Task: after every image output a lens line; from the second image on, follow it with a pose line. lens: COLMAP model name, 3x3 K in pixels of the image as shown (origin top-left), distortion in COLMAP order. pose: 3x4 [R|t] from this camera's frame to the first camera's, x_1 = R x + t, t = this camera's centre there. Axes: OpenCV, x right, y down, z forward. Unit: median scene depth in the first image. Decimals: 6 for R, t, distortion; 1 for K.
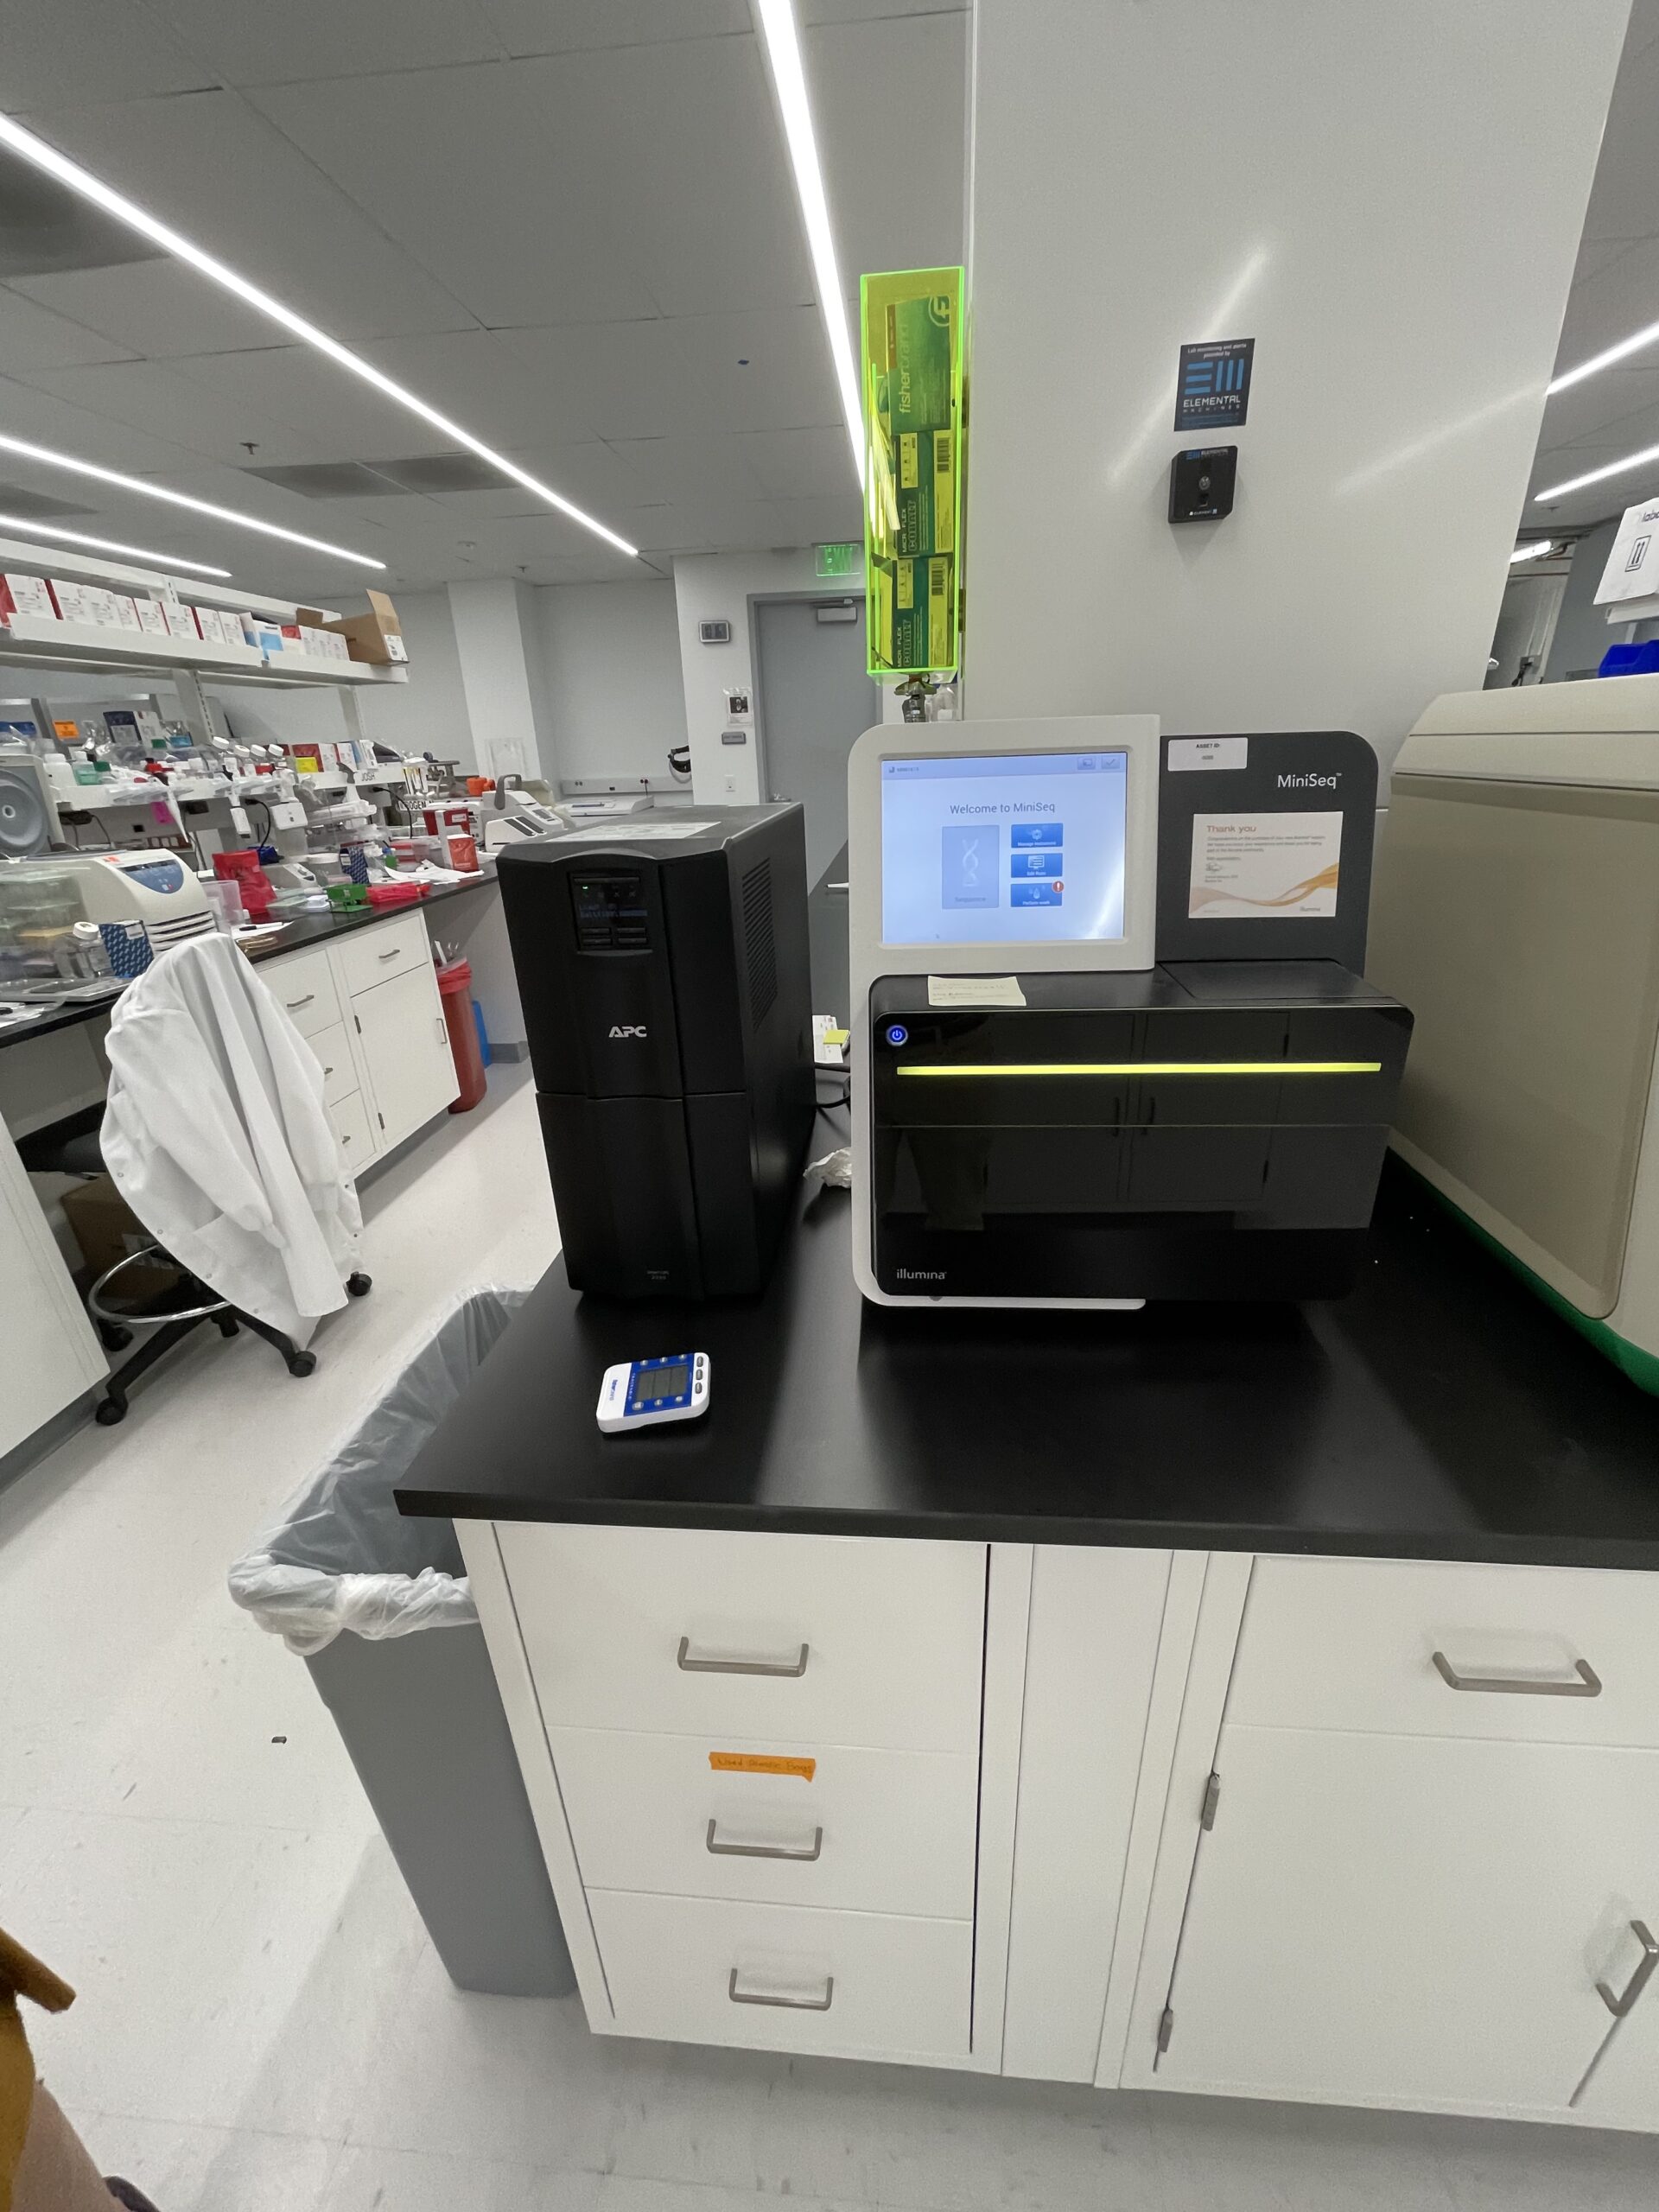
lens RADIAL K [[899.1, 0, 841.4], [0, 899.1, 1107.4], [0, 0, 1]] dist [-0.004247, 0.000652]
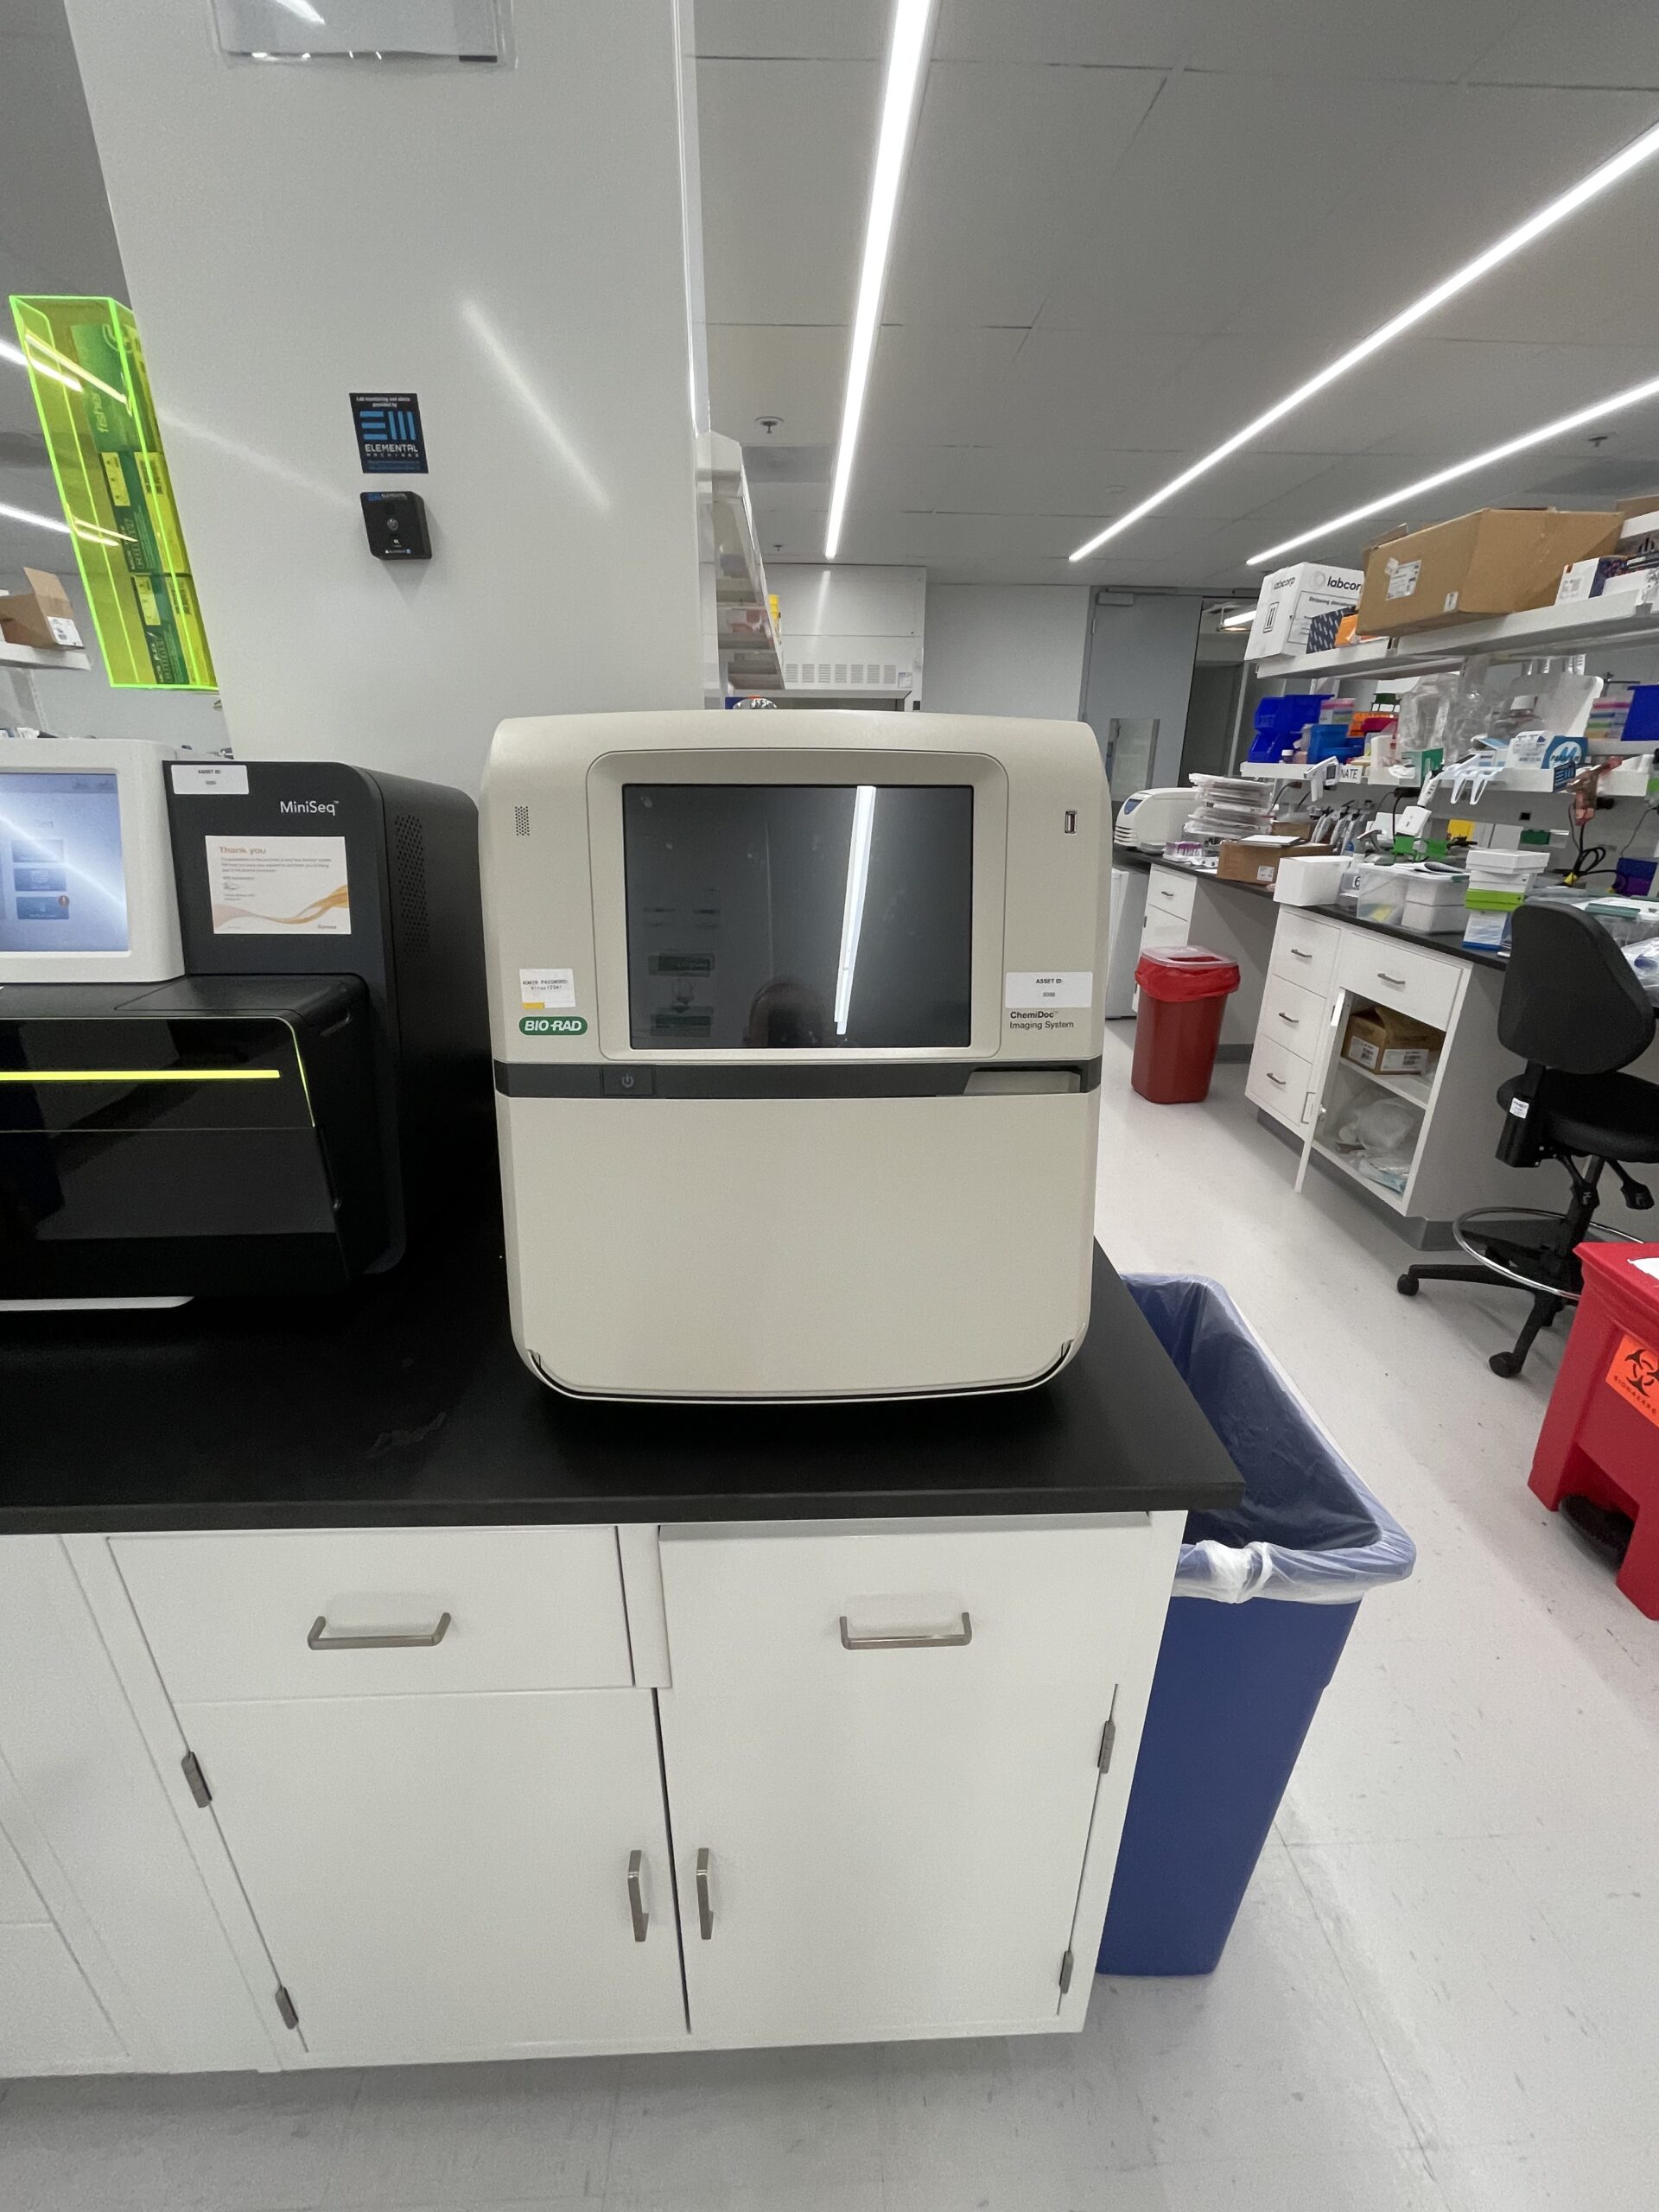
lens RADIAL K [[899.1, 0, 829.8], [0, 899.1, 1110.5], [0, 0, 1]] dist [-0.004247, 0.000652]
pose [[0.989307, -0.013149, 0.145252, 0.798269], [0.014833, 0.999835, -0.010512, 0.015237], [-0.145089, 0.012554, 0.989339, -0.120205]]
